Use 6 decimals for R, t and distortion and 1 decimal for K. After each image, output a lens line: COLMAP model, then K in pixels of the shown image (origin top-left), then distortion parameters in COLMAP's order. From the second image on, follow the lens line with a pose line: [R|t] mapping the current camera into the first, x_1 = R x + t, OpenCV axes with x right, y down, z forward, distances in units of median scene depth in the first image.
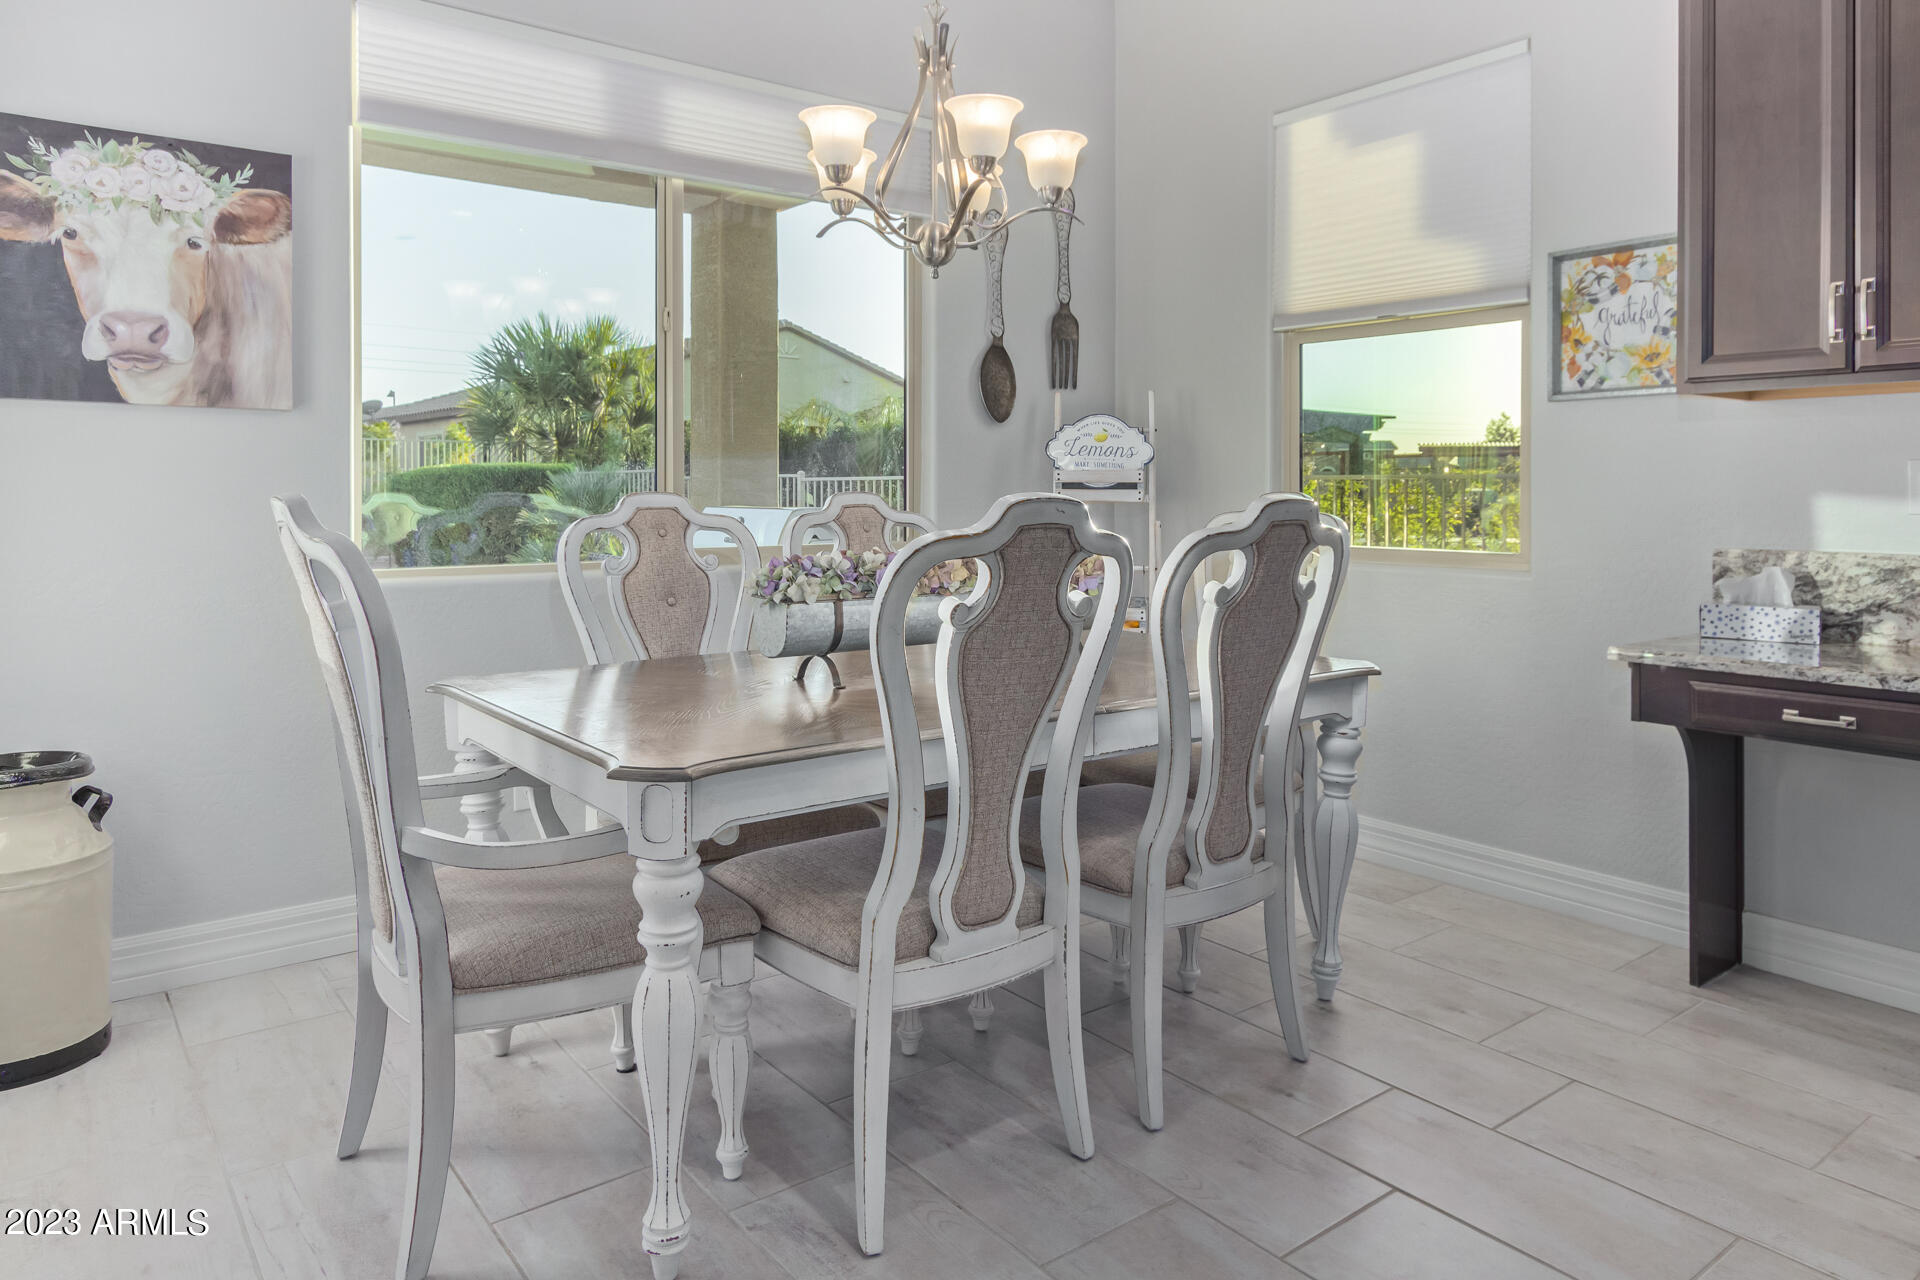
lens RADIAL K [[1267.1, 0, 962.7], [0, 1267.1, 490.6], [0, 0, 1]] dist [0.001934, 0.003066]
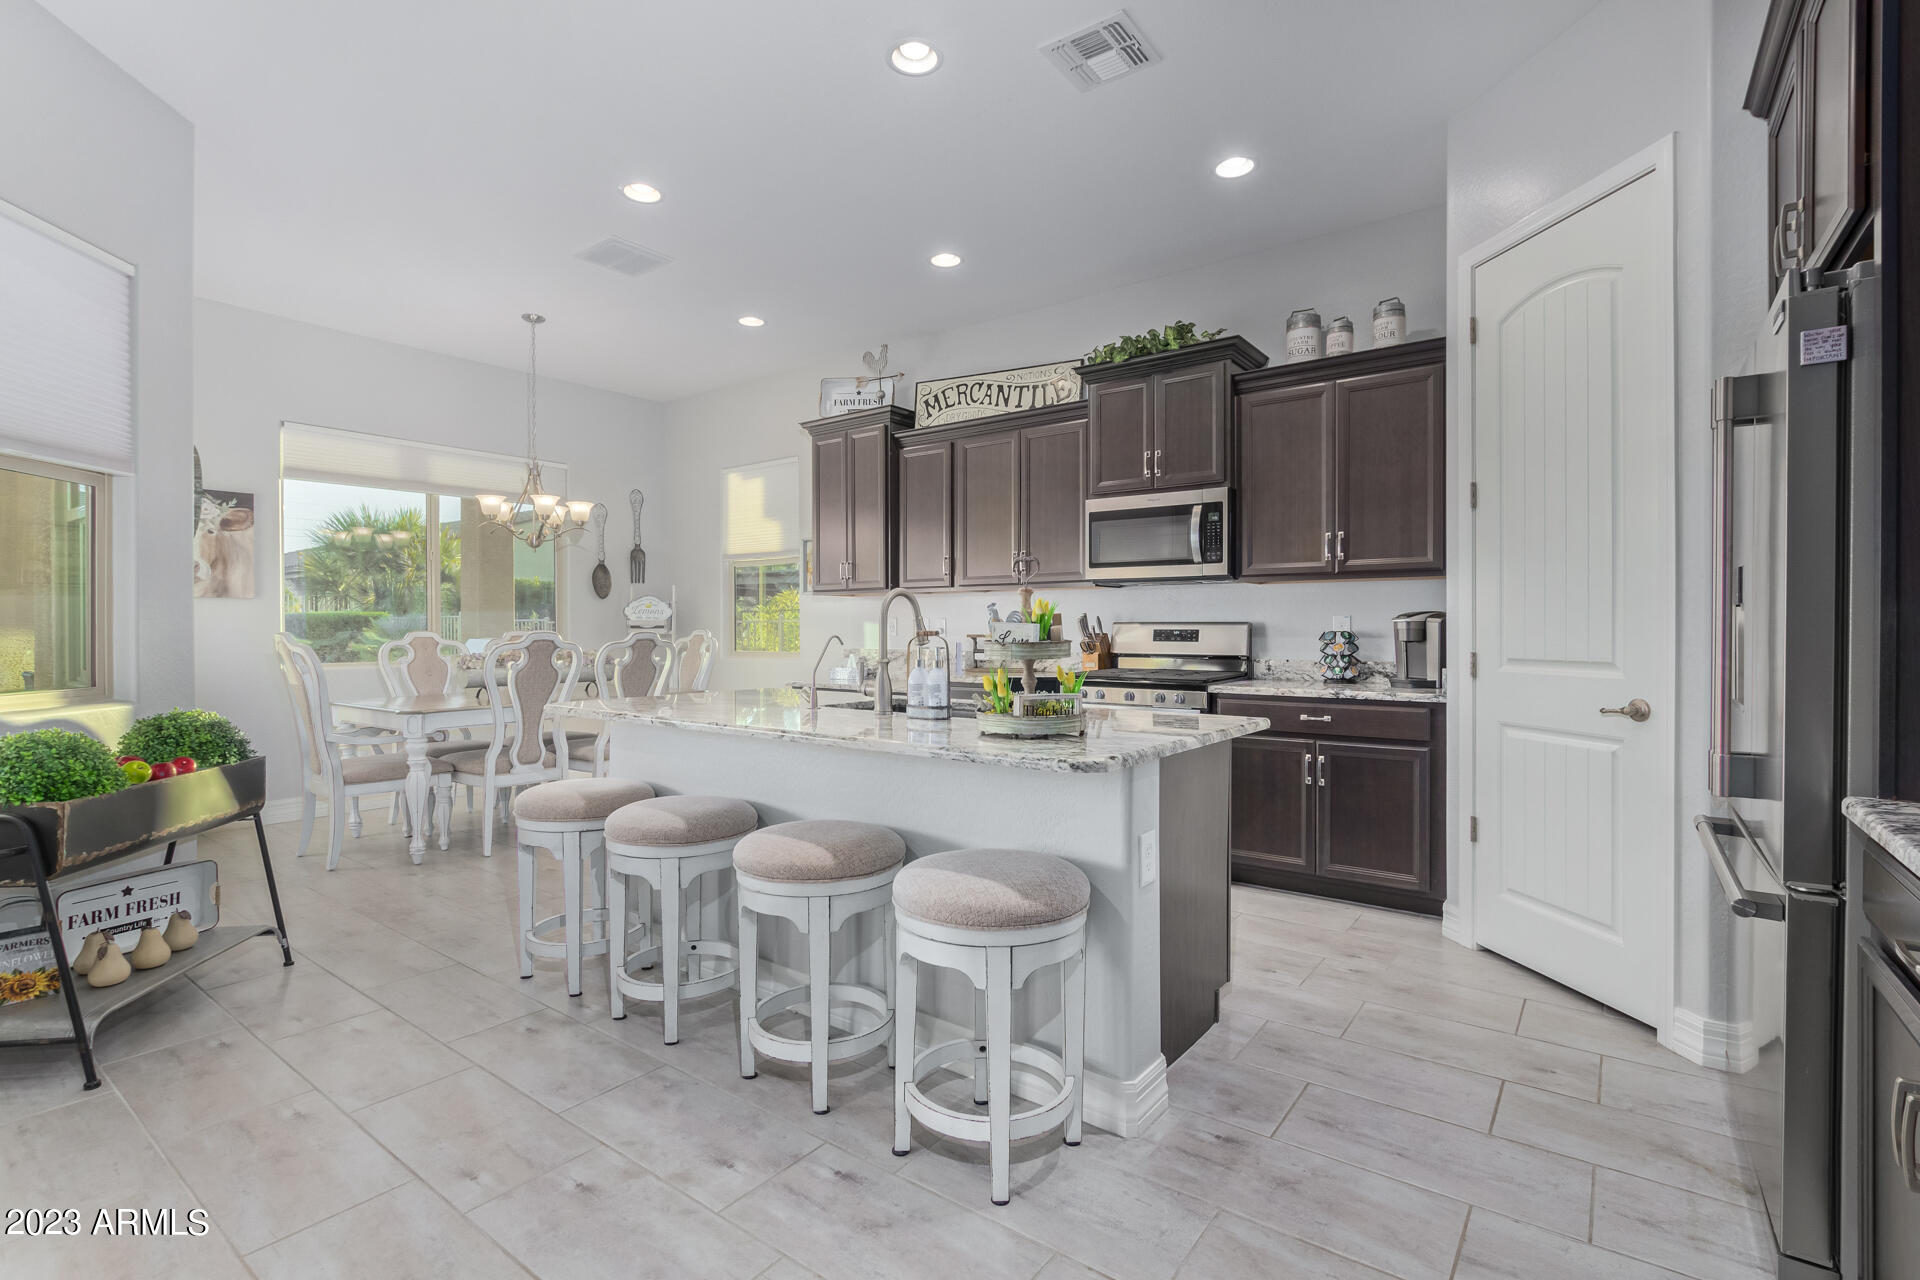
lens RADIAL K [[879.3, 0, 954.3], [0, 879.3, 629.4], [0, 0, 1]] dist [-0.003300, -0.000049]
pose [[0.962698, -0.005345, 0.270526, 0.315755], [0.004624, 0.999984, 0.003302, -0.002976], [-0.270539, -0.001928, 0.962707, -1.007217]]
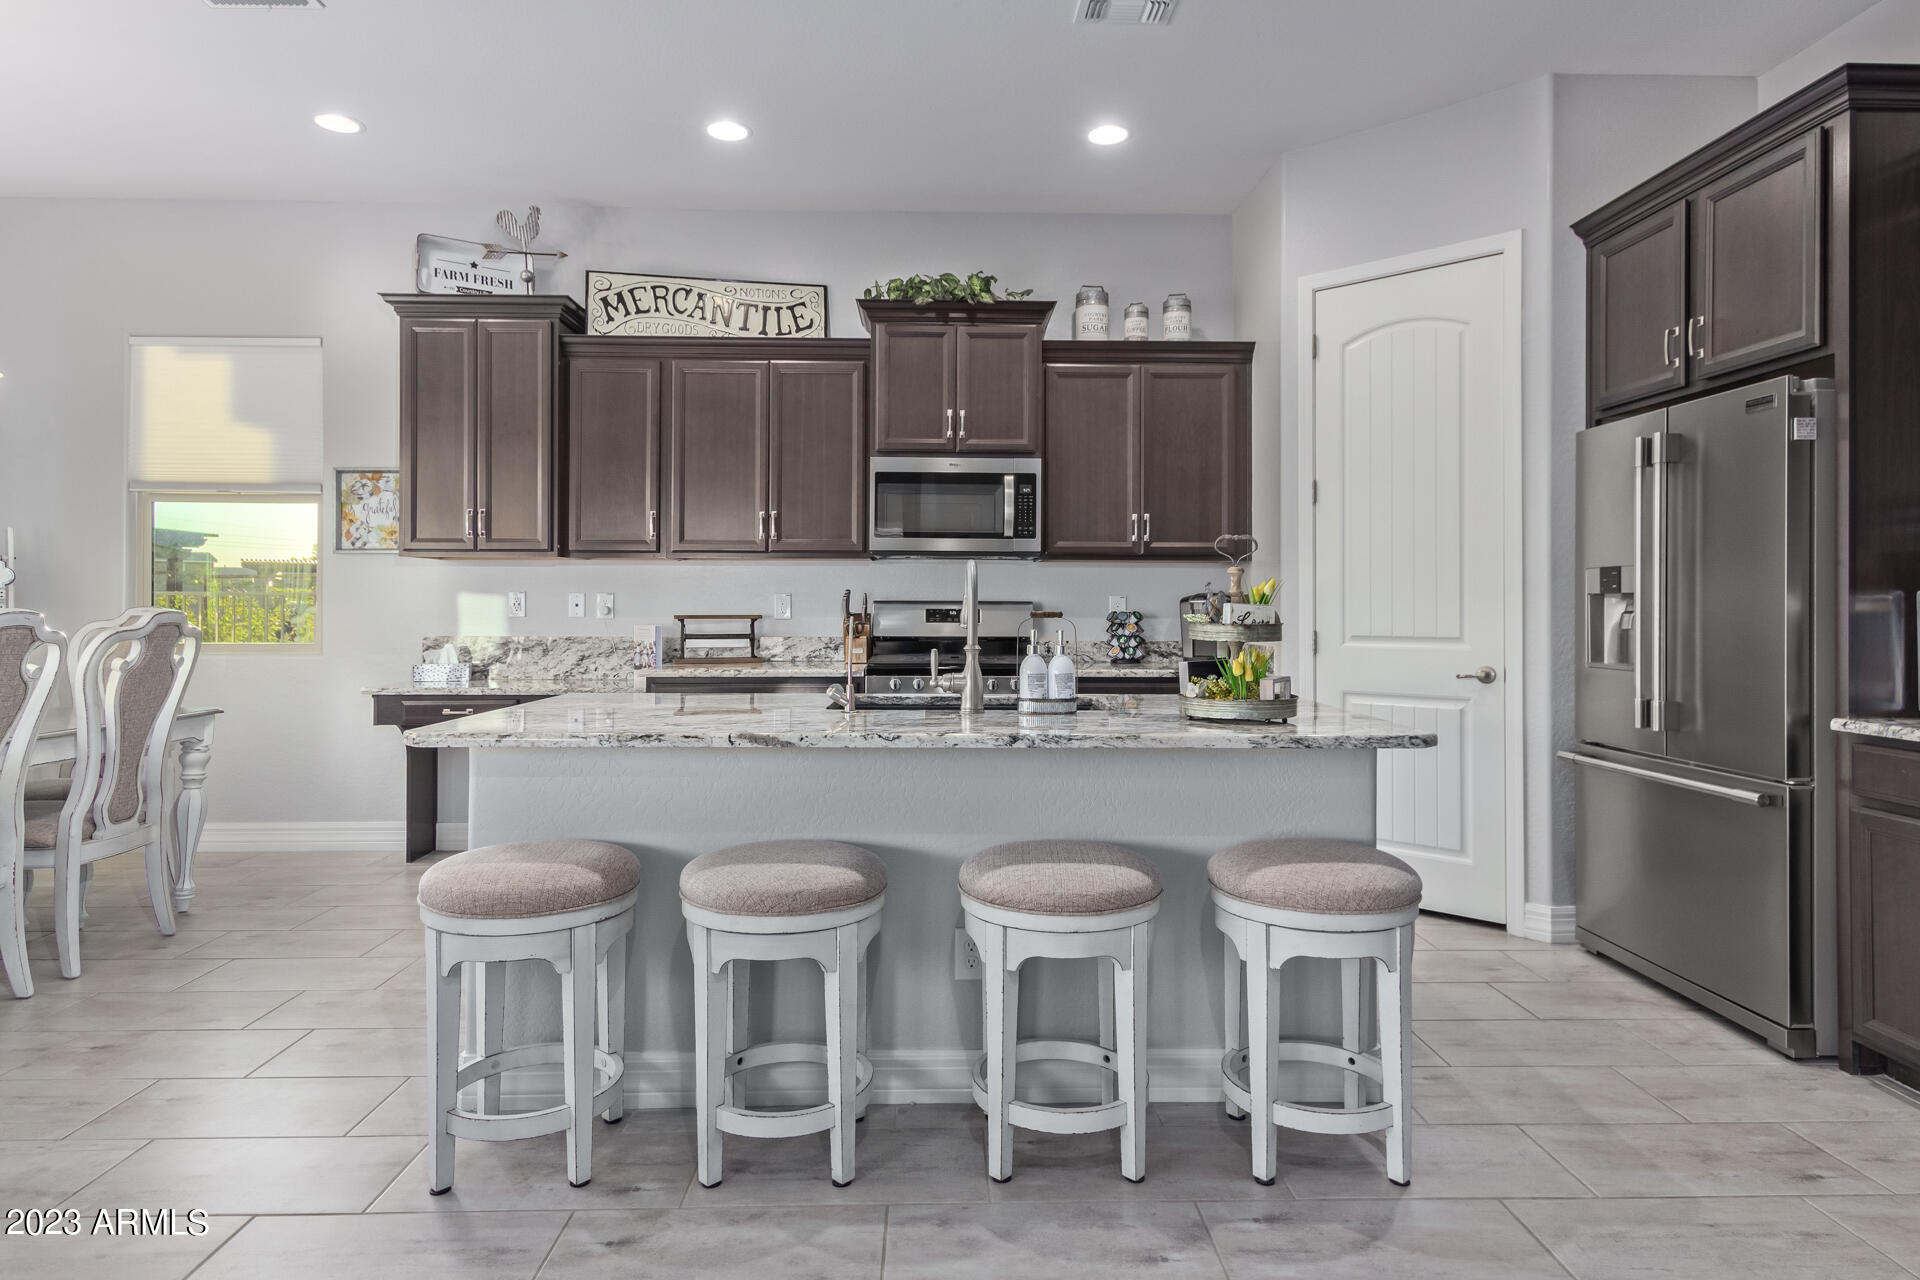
lens RADIAL K [[1071.7, 0, 953.5], [0, 1071.7, 600.4], [0, 0, 1]] dist [0.010857, -0.002053]
pose [[0.597660, 0.003666, 0.801741, -0.242019], [-0.002001, 0.999993, -0.003081, -0.005005], [-0.801747, 0.000237, 0.597663, -0.646111]]
